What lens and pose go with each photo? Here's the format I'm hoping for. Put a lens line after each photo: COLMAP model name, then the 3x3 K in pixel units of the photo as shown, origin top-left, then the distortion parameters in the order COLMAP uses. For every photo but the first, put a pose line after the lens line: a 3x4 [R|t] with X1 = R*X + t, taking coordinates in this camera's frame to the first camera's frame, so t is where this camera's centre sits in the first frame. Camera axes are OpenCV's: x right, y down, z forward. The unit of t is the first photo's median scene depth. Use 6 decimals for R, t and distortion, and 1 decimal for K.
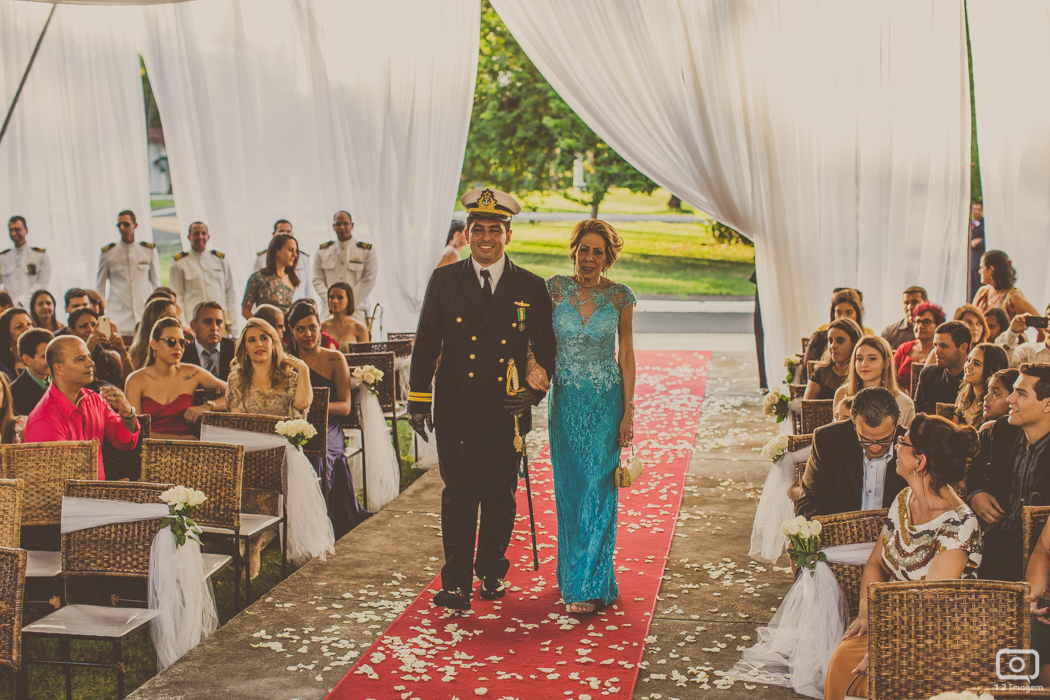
lens RADIAL K [[2603.7, 0, 525.0], [0, 2603.7, 350.0], [0, 0, 1]] dist [-0.392250, 4.934342]
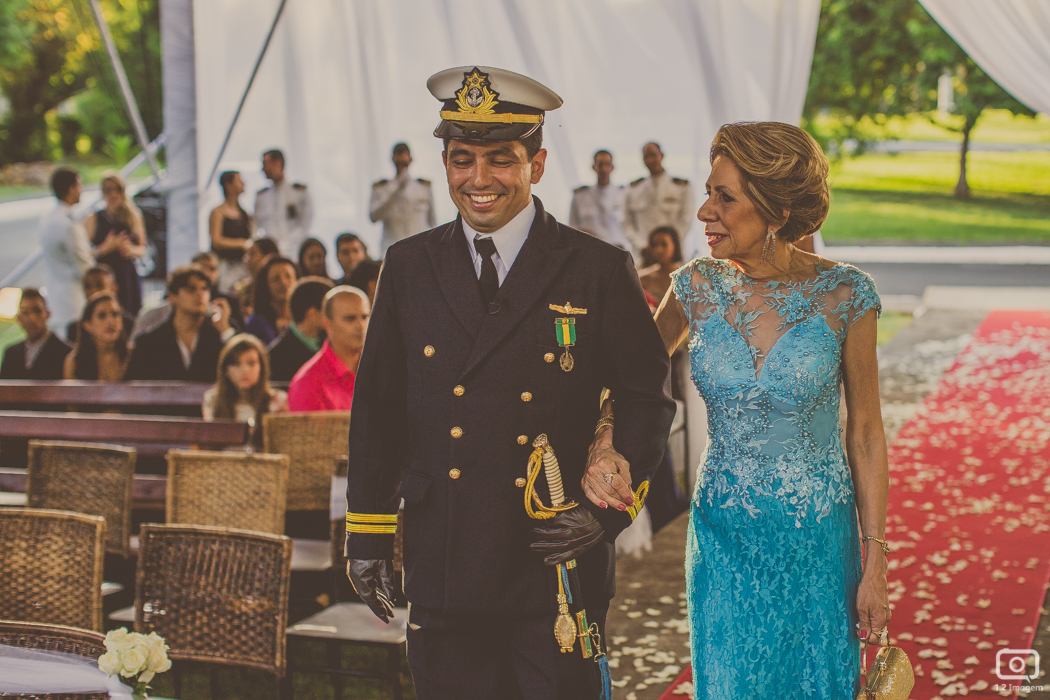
lens RADIAL K [[2603.7, 0, 525.0], [0, 2603.7, 350.0], [0, 0, 1]] dist [-0.392250, 4.934342]
pose [[0.988170, 0.008872, -0.153107, 0.013951], [-0.005146, 0.999681, 0.024716, -0.006425], [0.153277, -0.023636, 0.987901, 0.168268]]
